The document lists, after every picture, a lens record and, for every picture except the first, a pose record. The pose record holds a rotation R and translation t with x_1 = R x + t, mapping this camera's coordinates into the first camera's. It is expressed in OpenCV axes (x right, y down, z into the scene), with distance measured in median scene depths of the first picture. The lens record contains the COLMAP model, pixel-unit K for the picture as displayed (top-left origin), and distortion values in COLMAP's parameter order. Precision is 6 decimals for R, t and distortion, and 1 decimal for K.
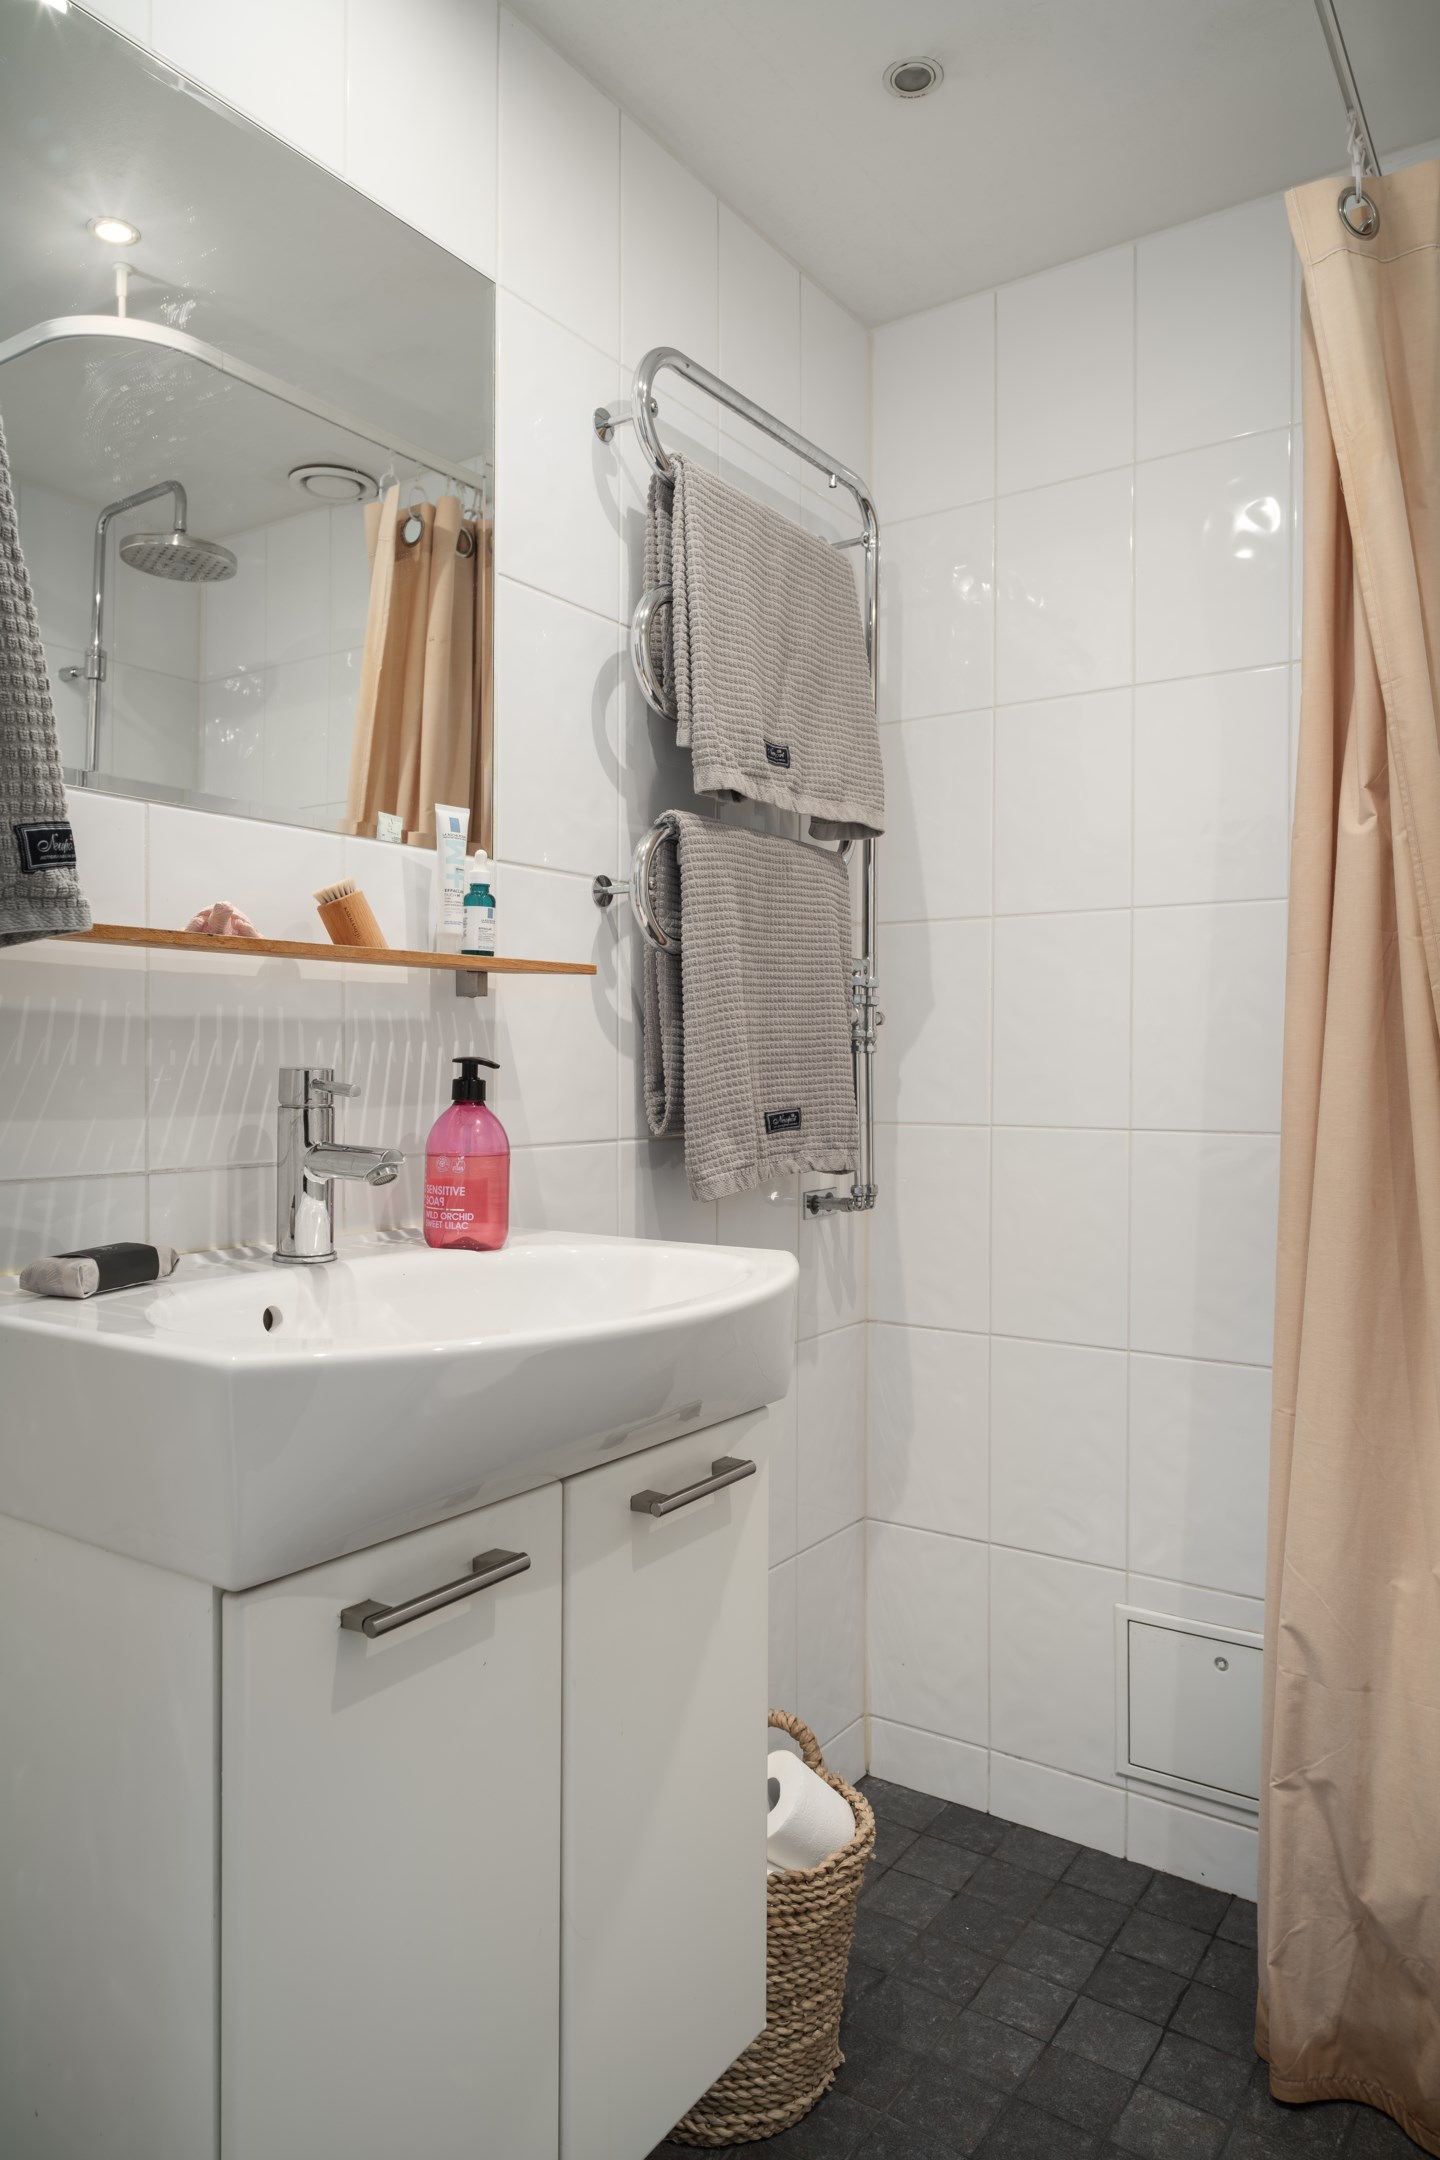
lens RADIAL K [[1404.2, 0, 717.0], [0, 1404.2, 1069.3], [0, 0, 1]] dist [-0.004320, 0.002158]
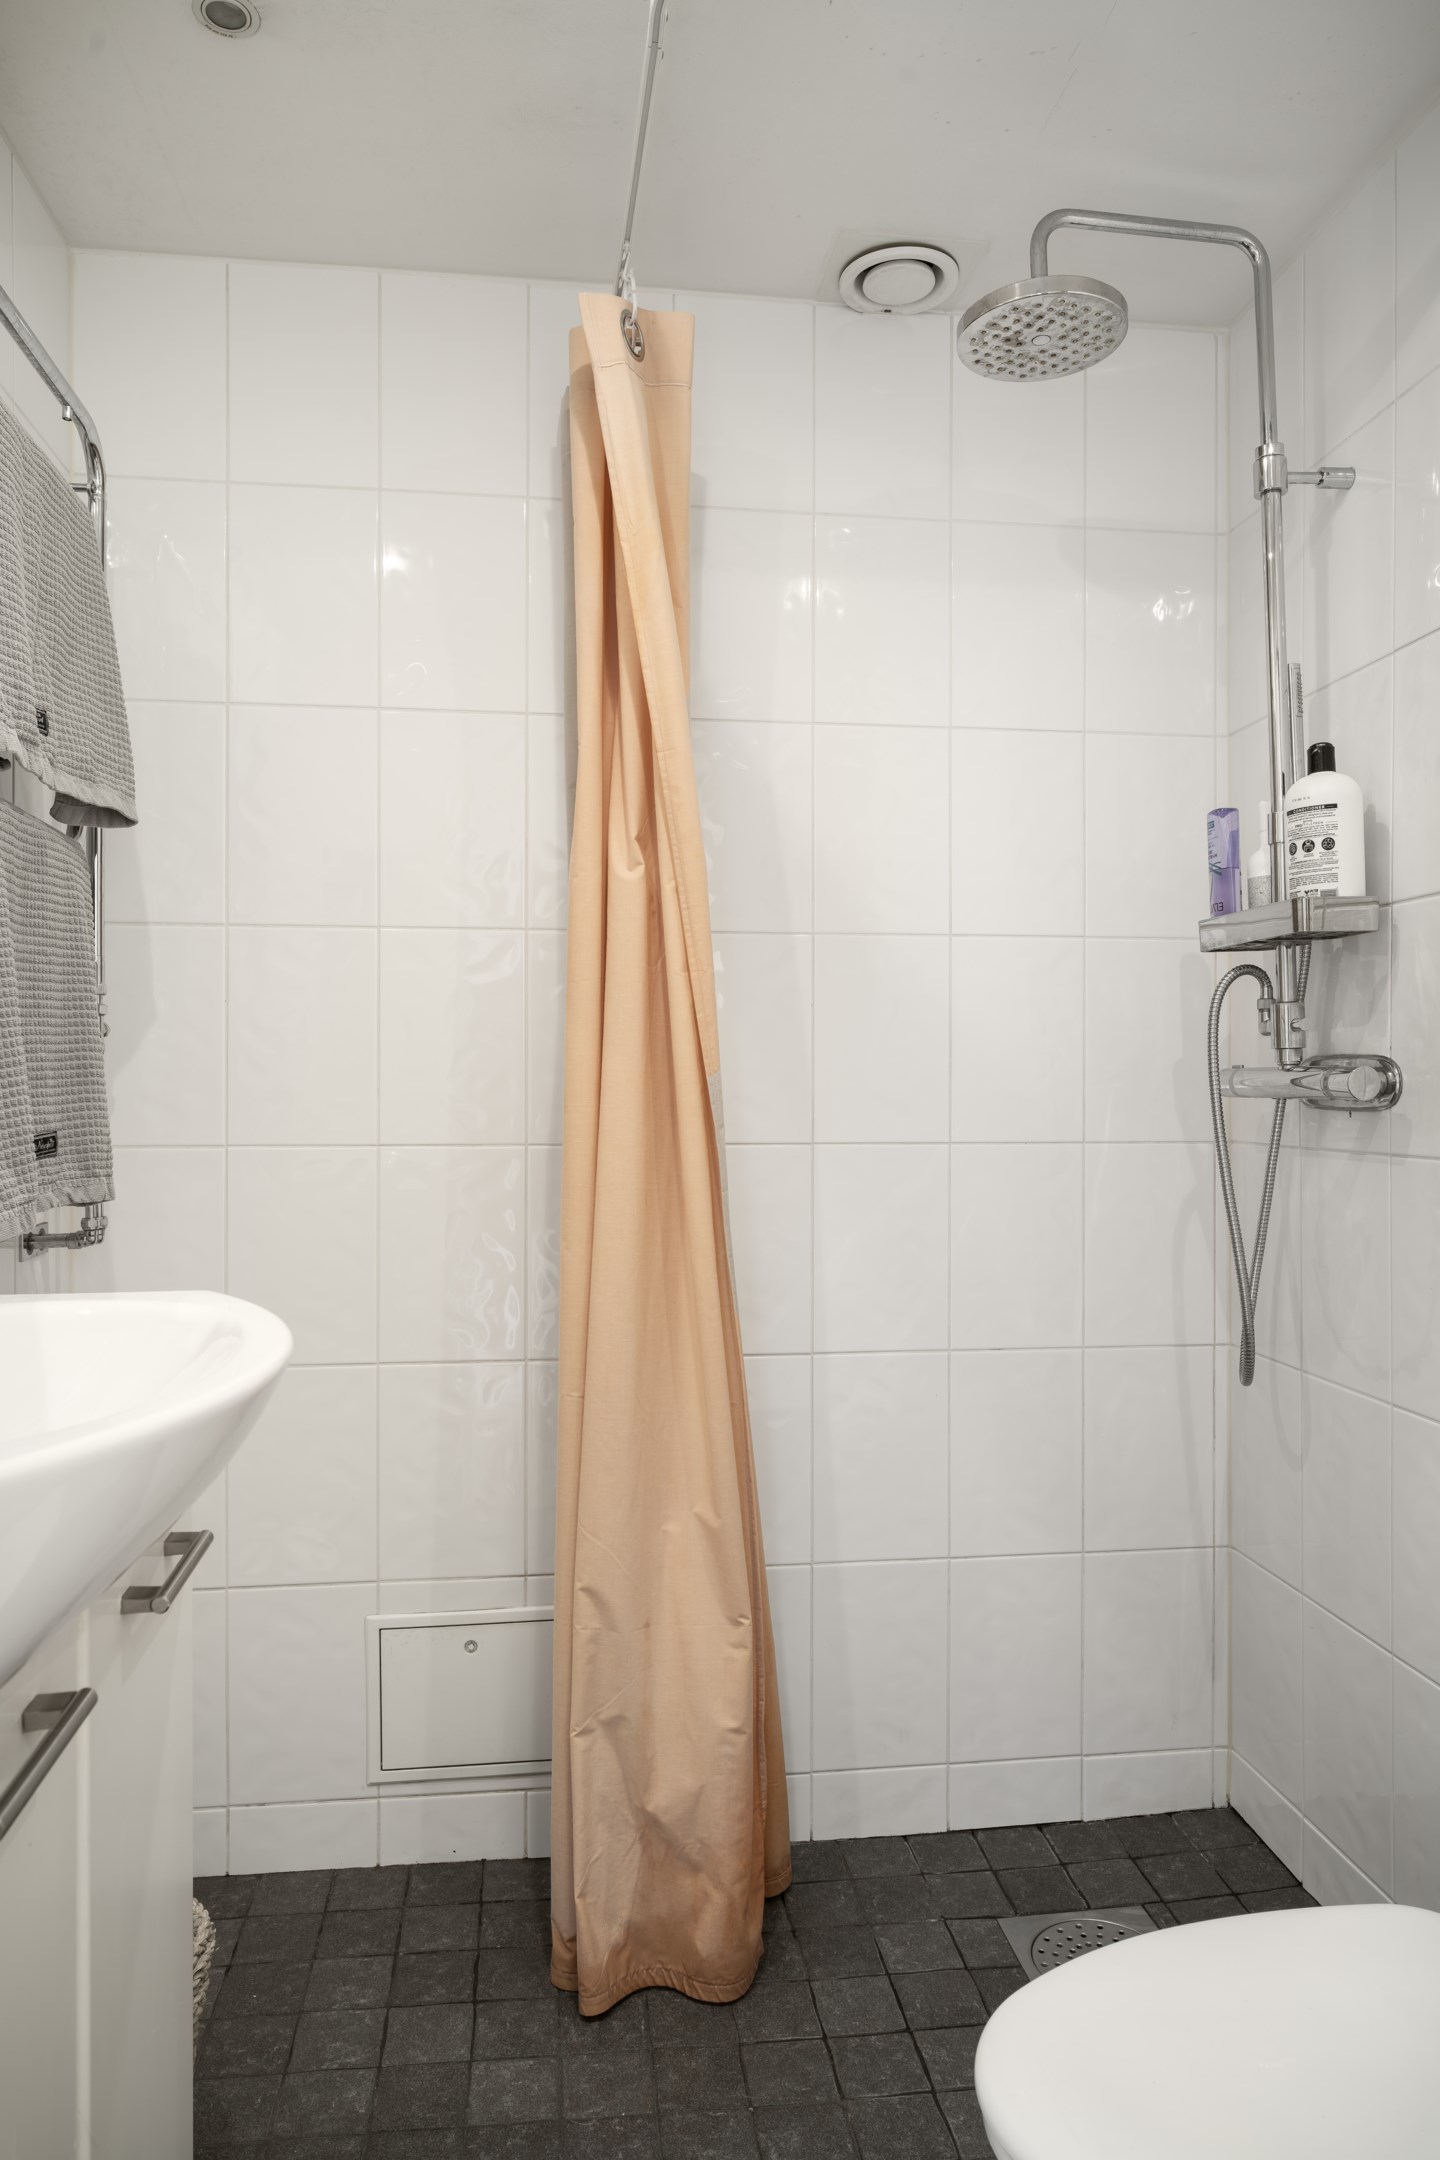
lens RADIAL K [[1404.2, 0, 716.3], [0, 1404.2, 1086.3], [0, 0, 1]] dist [-0.004320, 0.002158]
pose [[0.747394, -0.002177, 0.664377, -0.237628], [0.002702, 0.999996, 0.000237, 0.000862], [-0.664375, 0.001618, 0.747397, 0.096318]]
